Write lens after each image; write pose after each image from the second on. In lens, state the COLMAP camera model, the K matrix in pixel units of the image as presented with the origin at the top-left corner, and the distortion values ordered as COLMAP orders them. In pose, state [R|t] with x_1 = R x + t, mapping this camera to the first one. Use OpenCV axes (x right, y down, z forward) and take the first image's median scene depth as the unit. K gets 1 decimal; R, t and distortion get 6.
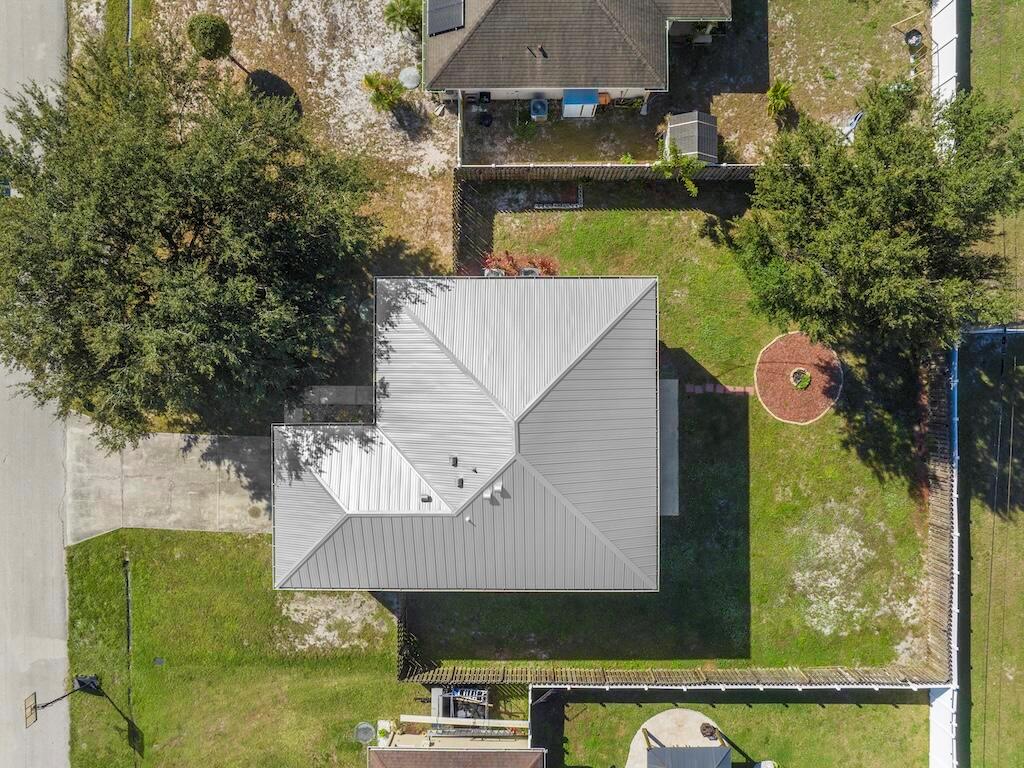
lens RADIAL K [[720.4, 0, 515.5], [0, 720.4, 380.8], [0, 0, 1]] dist [-0.039003, 0.001008]
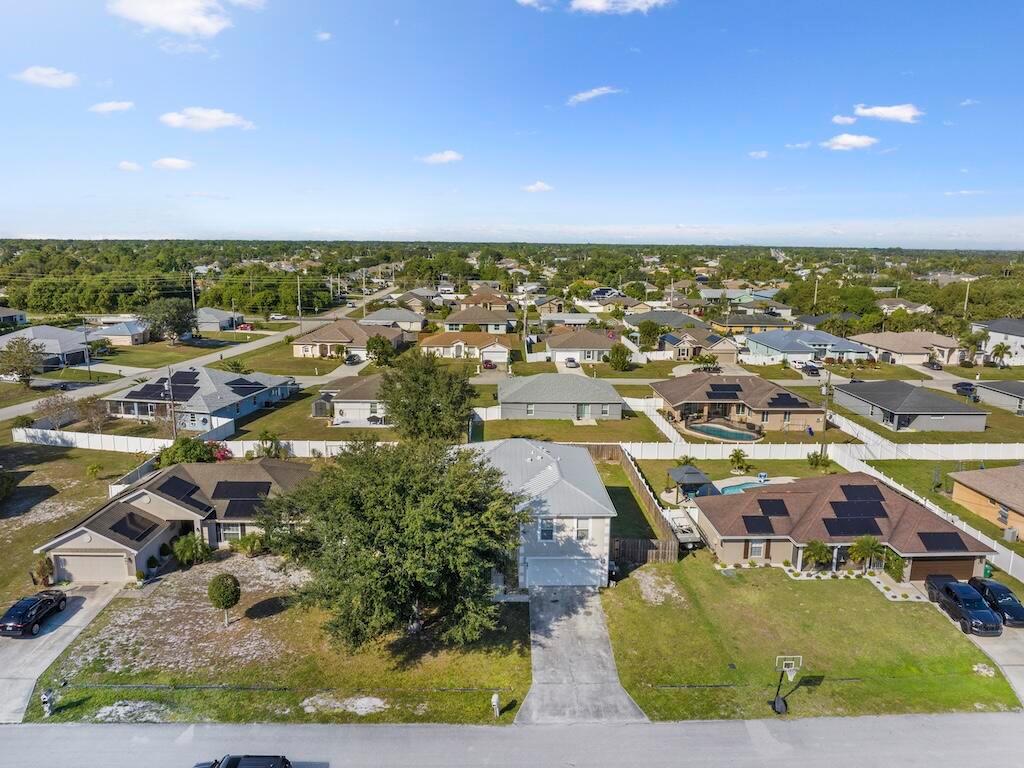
lens RADIAL K [[720.4, 0, 515.5], [0, 720.4, 380.8], [0, 0, 1]] dist [-0.039003, 0.001008]
pose [[-0.034312, -0.179731, 0.983117, -1.583746], [0.999368, 0.002943, 0.035417, 0.005167], [-0.009259, 0.983711, 0.179516, 0.354414]]
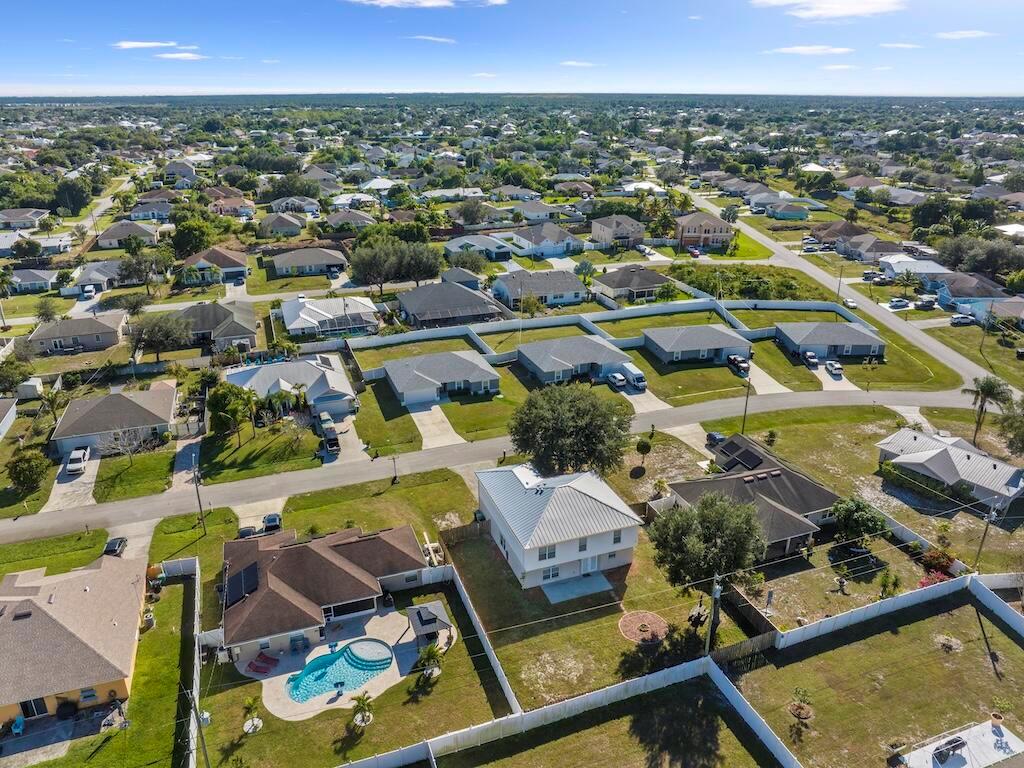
lens RADIAL K [[720.4, 0, 515.5], [0, 720.4, 380.8], [0, 0, 1]] dist [-0.039003, 0.001008]
pose [[0.350029, 0.360565, -0.864565, 1.676606], [-0.936739, 0.133797, -0.323449, 0.835804], [-0.000948, 0.923088, 0.384588, -0.327179]]
